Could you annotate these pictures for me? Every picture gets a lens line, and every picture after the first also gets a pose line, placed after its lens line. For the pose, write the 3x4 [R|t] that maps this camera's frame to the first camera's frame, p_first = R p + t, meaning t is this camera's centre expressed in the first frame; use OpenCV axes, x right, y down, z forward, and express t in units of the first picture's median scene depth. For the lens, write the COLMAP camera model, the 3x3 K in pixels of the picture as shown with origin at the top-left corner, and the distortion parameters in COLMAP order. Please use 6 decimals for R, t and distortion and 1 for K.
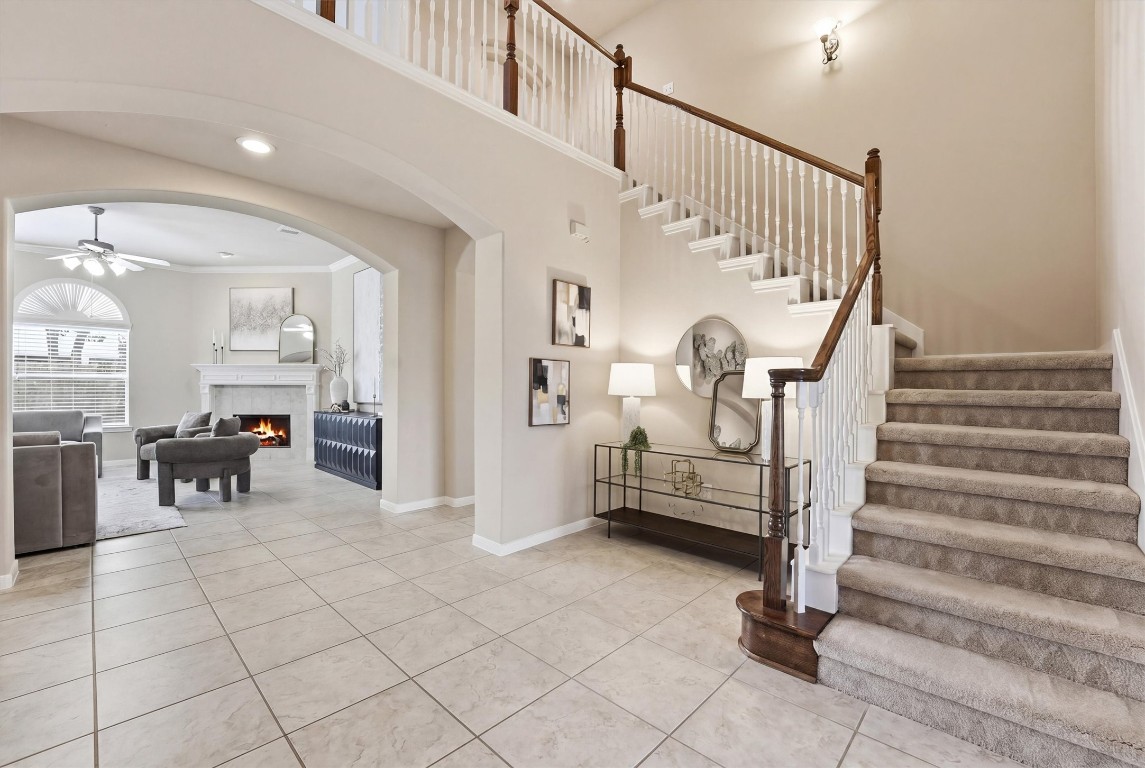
lens RADIAL K [[471.0, 0, 570.8], [0, 471.0, 386.3], [0, 0, 1]] dist [-0.021992, 0.000559]
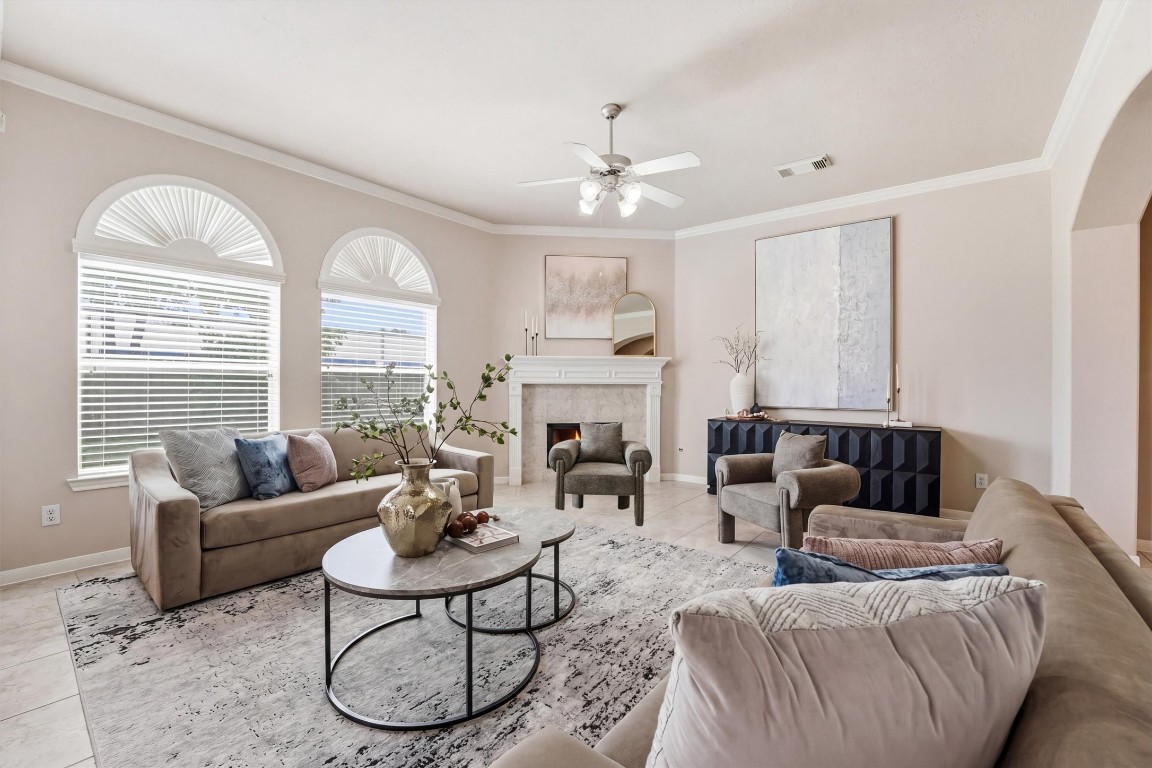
lens RADIAL K [[473.9, 0, 574.7], [0, 473.9, 384.4], [0, 0, 1]] dist [-0.021992, 0.000559]
pose [[0.995829, -0.000306, 0.091243, -1.269064], [0.000409, 0.999999, -0.001104, -0.003186], [-0.091242, 0.001137, 0.995828, 0.396443]]
